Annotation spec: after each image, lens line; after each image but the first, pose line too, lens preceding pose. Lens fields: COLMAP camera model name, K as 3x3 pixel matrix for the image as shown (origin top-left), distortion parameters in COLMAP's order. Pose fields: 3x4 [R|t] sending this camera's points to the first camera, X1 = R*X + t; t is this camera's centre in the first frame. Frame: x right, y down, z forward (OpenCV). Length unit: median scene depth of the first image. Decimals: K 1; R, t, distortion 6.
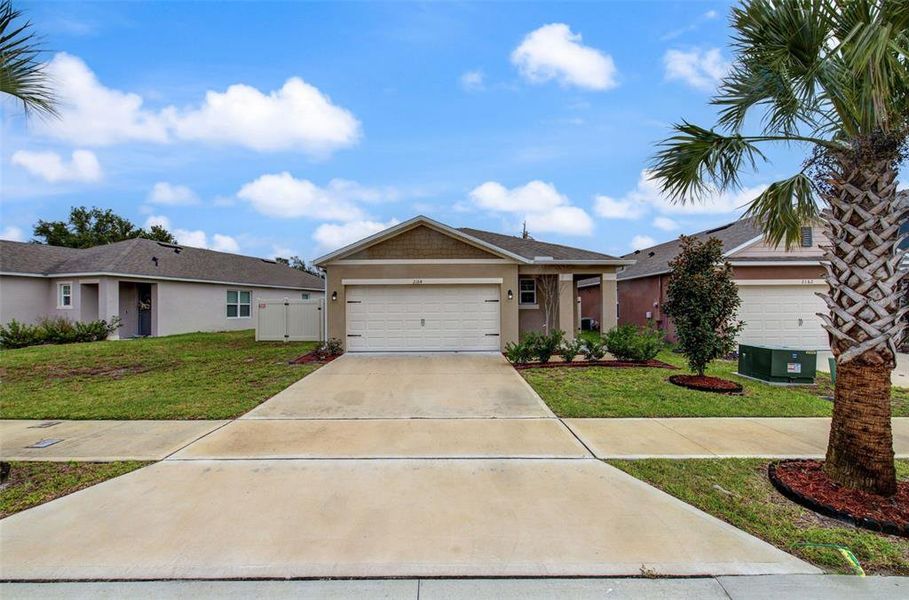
lens RADIAL K [[388.7, 0, 451.2], [0, 388.7, 302.6], [0, 0, 1]] dist [0.000718, 0.000438]
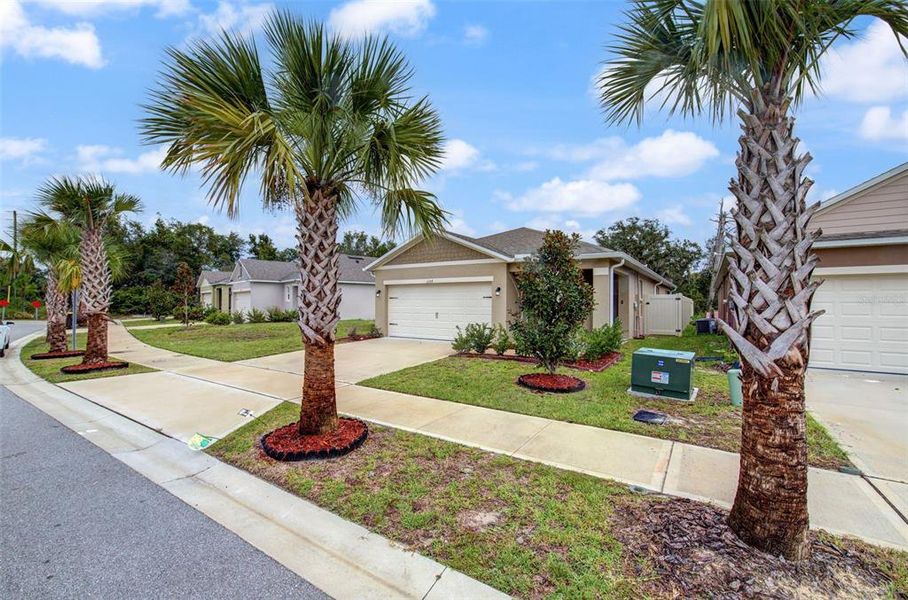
lens RADIAL K [[388.3, 0, 450.7], [0, 388.3, 302.6], [0, 0, 1]] dist [0.000718, 0.000438]
pose [[0.831965, 0.008313, -0.554766, 0.992836], [-0.001969, 0.999926, 0.012031, -0.003529], [0.554825, -0.008918, 0.831920, 0.050574]]
